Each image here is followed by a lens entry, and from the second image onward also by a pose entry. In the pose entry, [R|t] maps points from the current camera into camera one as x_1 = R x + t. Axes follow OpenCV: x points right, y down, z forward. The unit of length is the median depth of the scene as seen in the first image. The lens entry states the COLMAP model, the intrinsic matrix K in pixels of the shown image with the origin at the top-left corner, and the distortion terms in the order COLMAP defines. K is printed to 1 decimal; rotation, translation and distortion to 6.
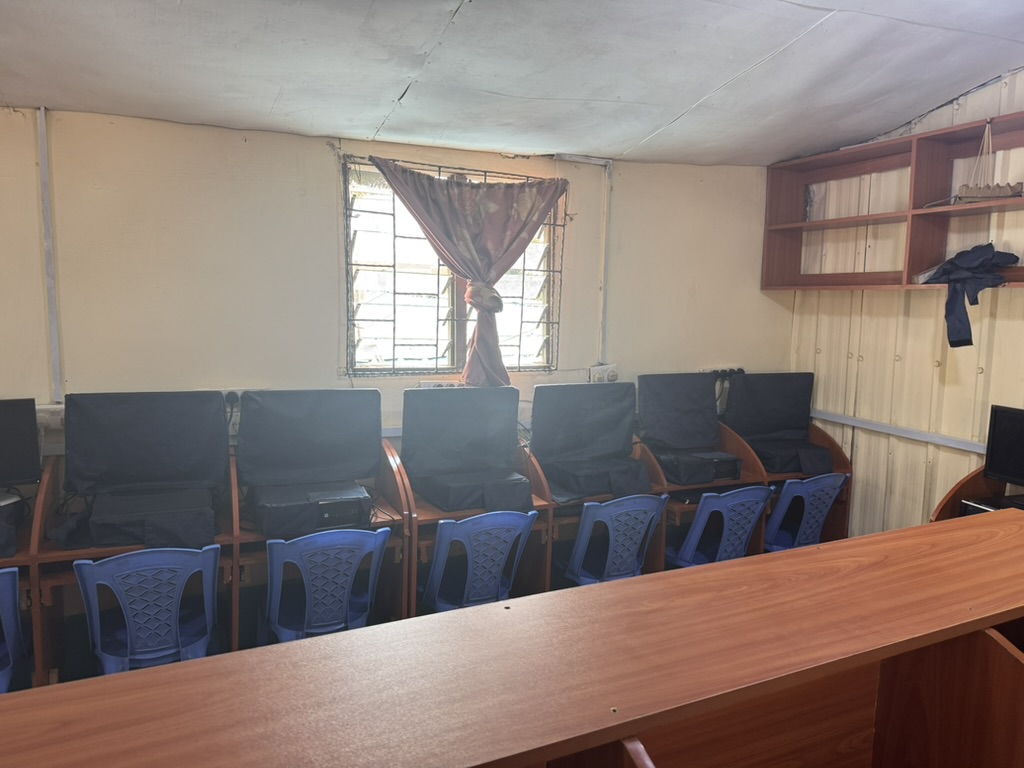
lens RADIAL K [[725.9, 0, 514.6], [0, 725.9, 384.8], [0, 0, 1]] dist [0.089470, -0.006877]
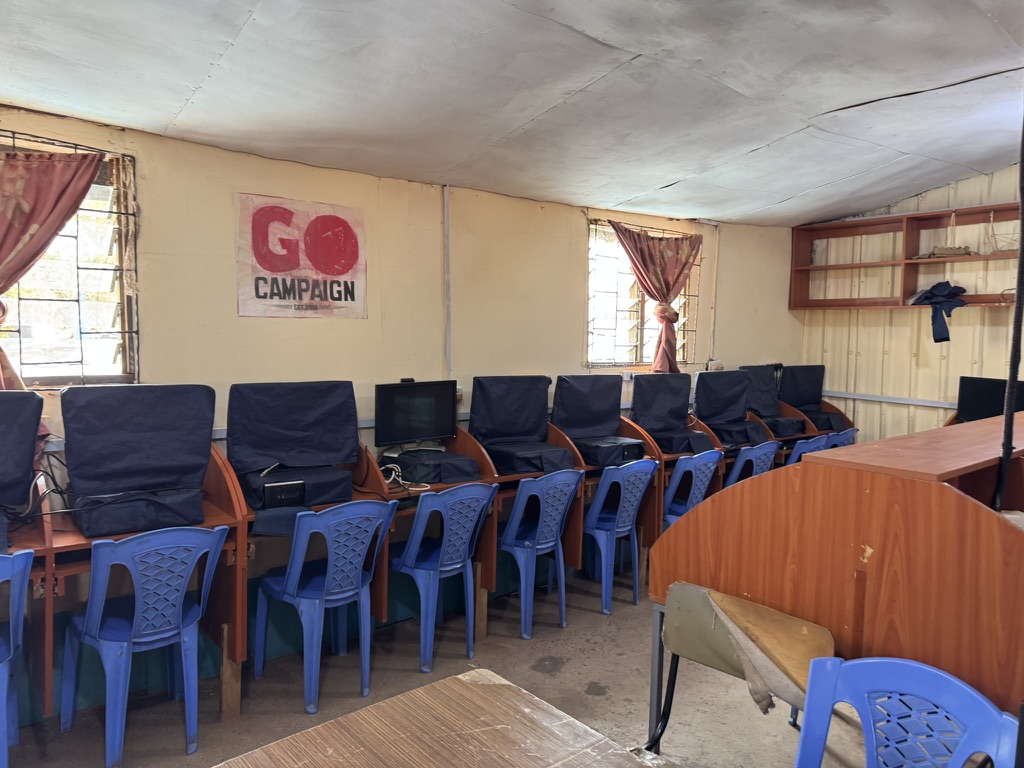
lens RADIAL K [[725.9, 0, 508.5], [0, 725.9, 385.6], [0, 0, 1]] dist [0.089470, -0.006877]
pose [[0.969564, -0.024040, 0.243655, -0.647021], [0.032892, 0.998936, -0.032326, 0.058358], [-0.242619, 0.039356, 0.969323, -0.325019]]
